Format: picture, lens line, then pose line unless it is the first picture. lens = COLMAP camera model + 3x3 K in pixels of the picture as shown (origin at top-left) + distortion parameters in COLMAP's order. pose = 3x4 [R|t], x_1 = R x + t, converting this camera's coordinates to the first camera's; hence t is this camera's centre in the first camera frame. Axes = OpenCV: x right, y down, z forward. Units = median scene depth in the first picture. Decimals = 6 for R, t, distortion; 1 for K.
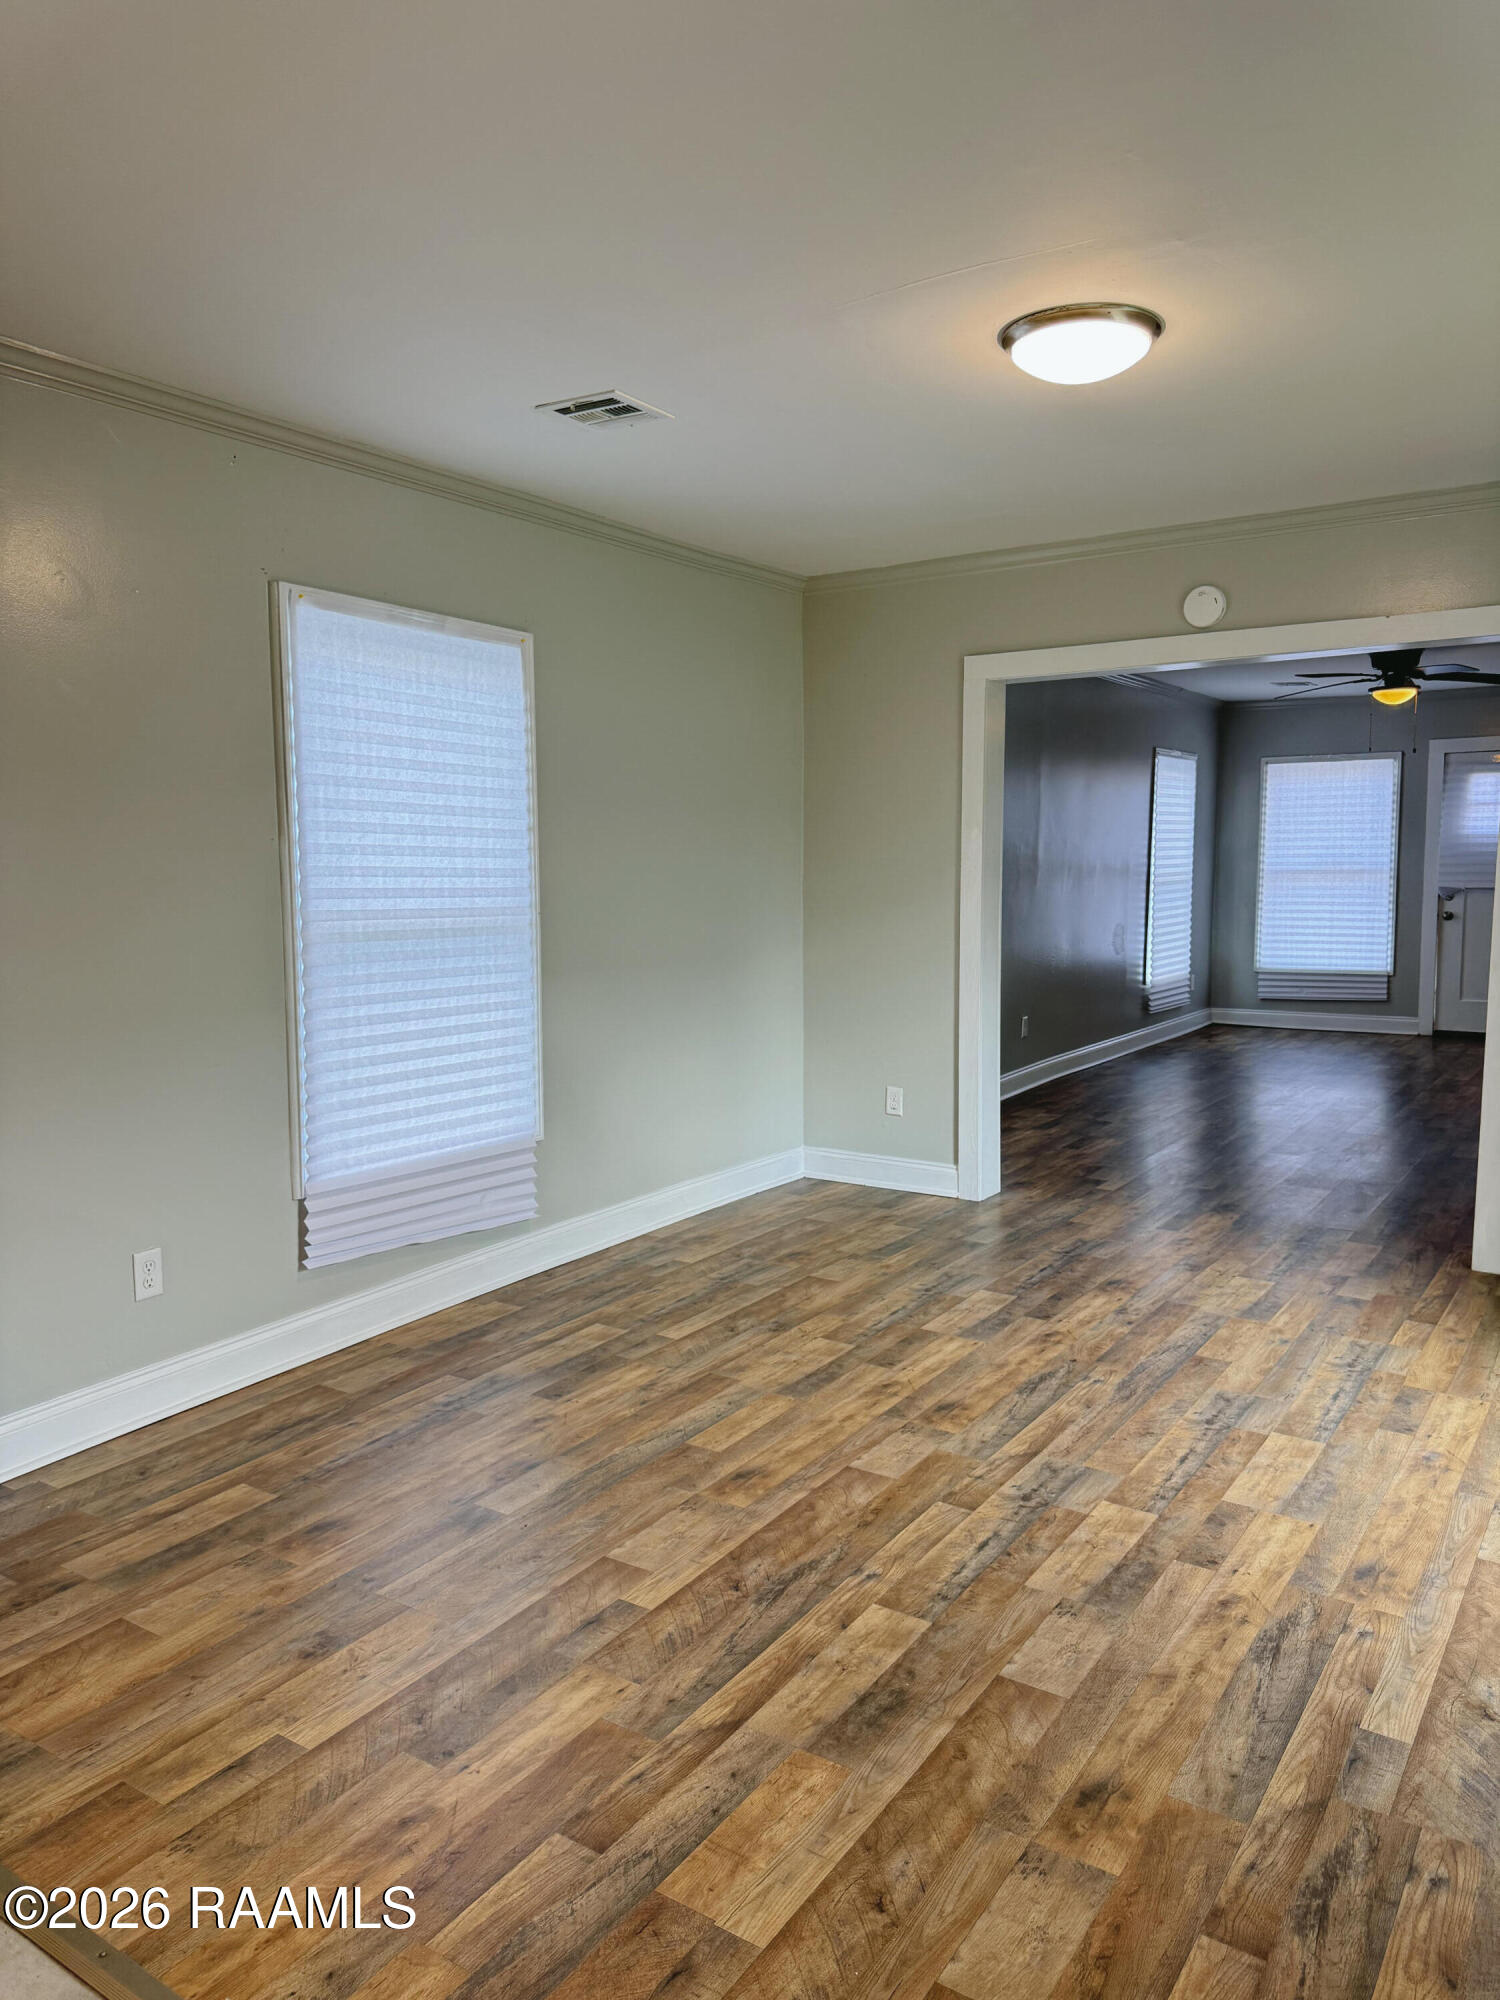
lens RADIAL K [[1404.1, 0, 743.4], [0, 1404.1, 1004.1], [0, 0, 1]] dist [0.135164, -0.162861]
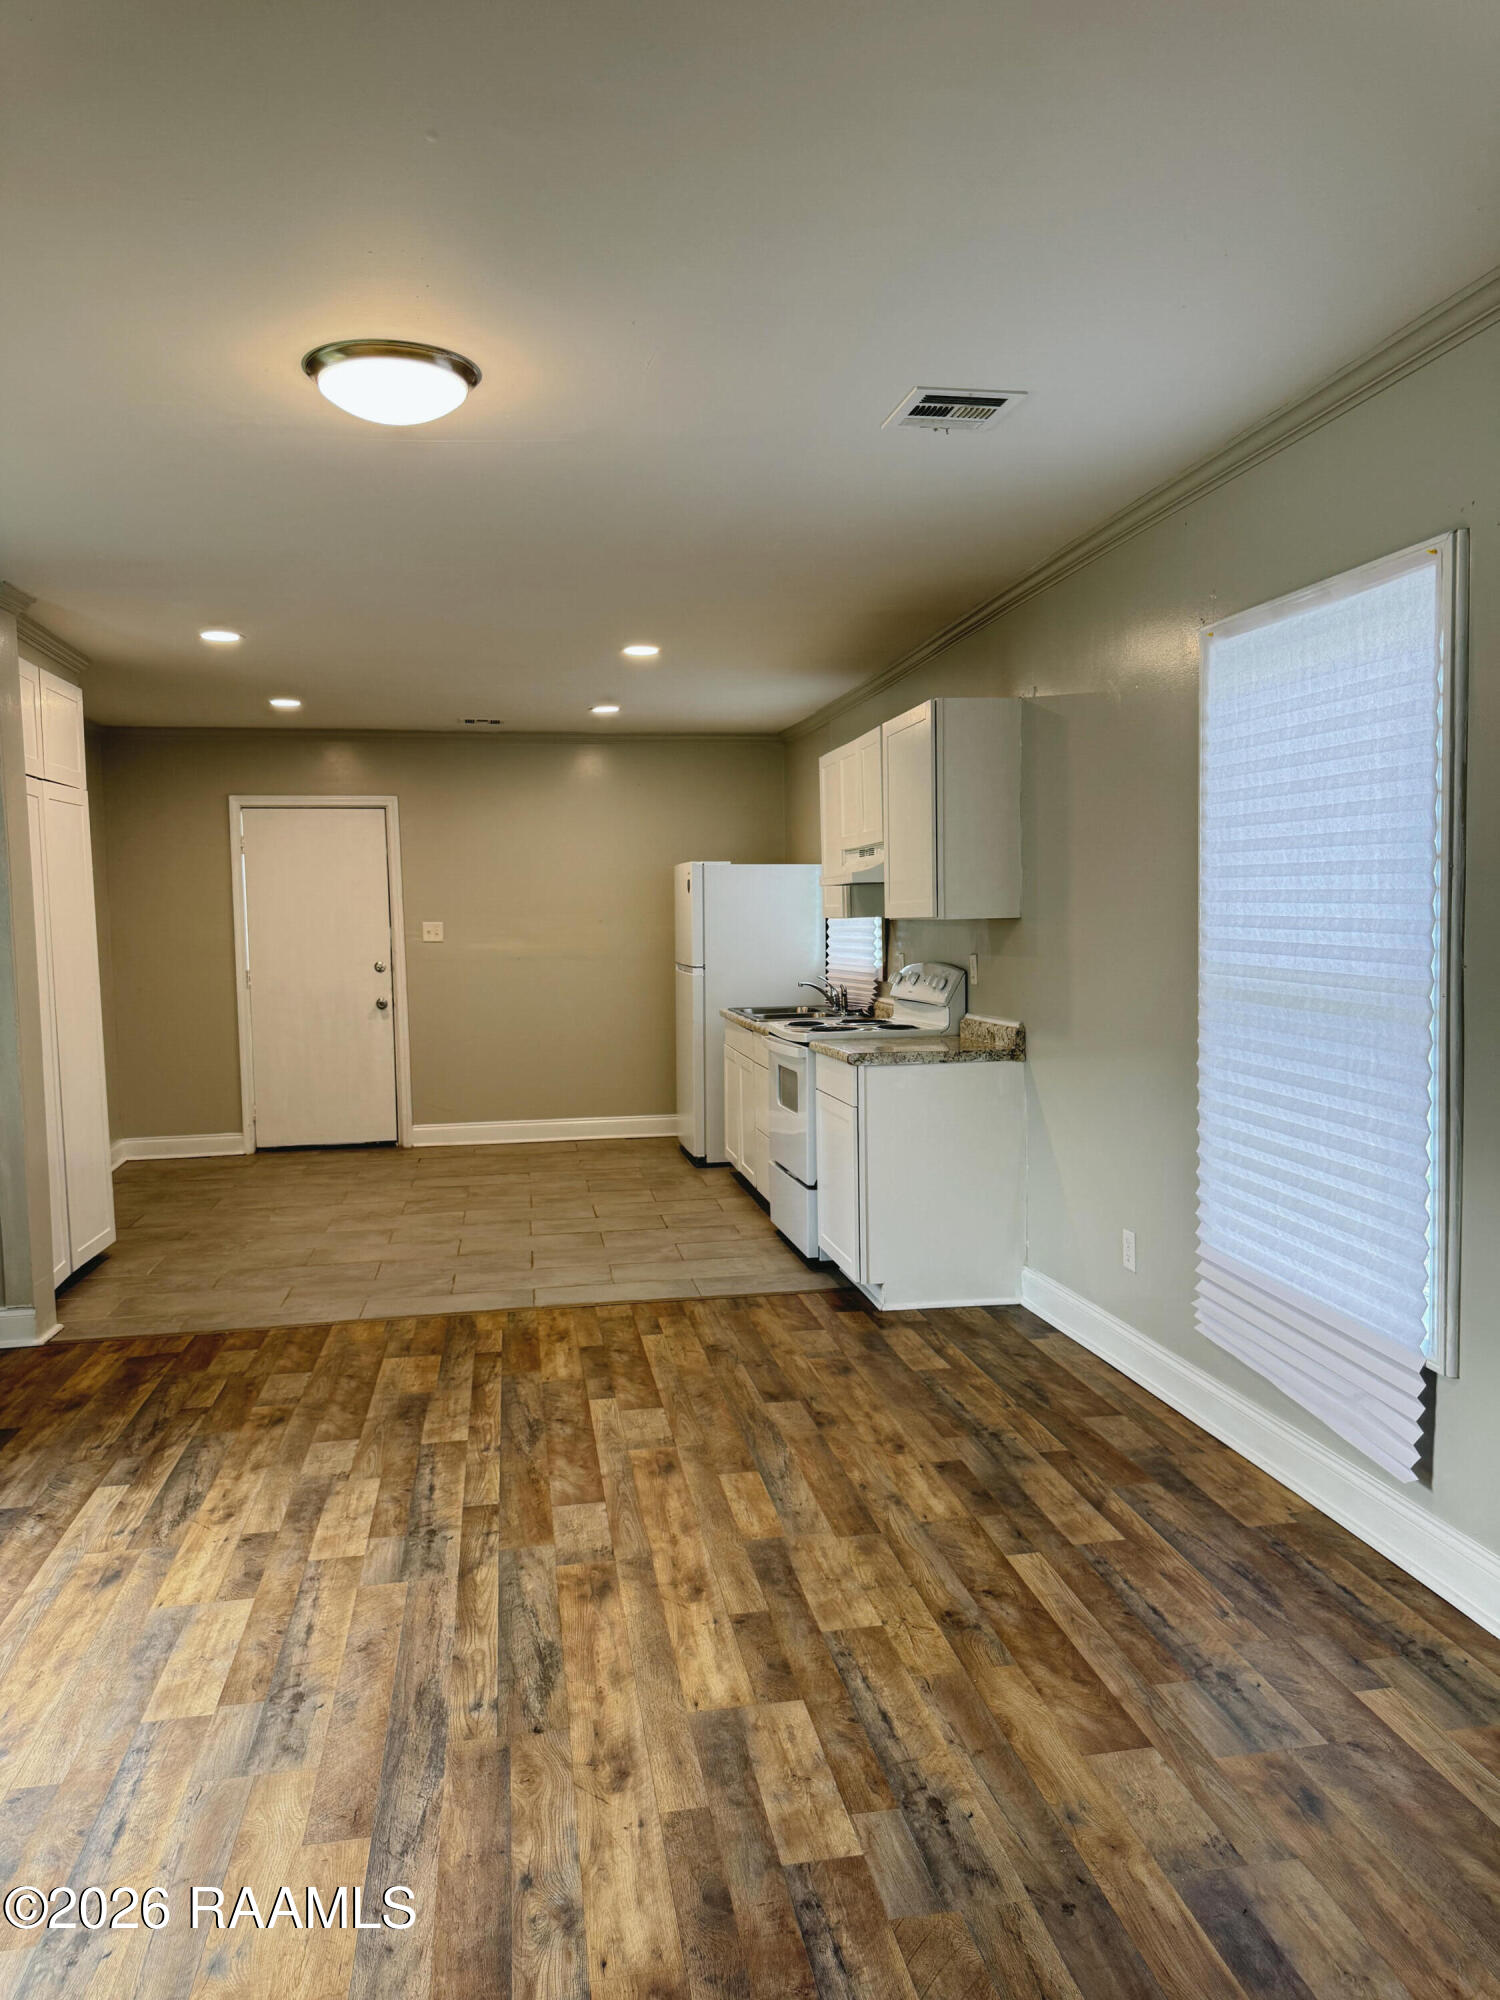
lens RADIAL K [[1404.1, 0, 743.4], [0, 1404.1, 1004.1], [0, 0, 1]] dist [0.135164, -0.162861]
pose [[-0.719536, 0.068596, -0.691059, 0.579374], [-0.046543, 0.988109, 0.146543, -0.162185], [0.692894, 0.137607, -0.707787, 1.458951]]
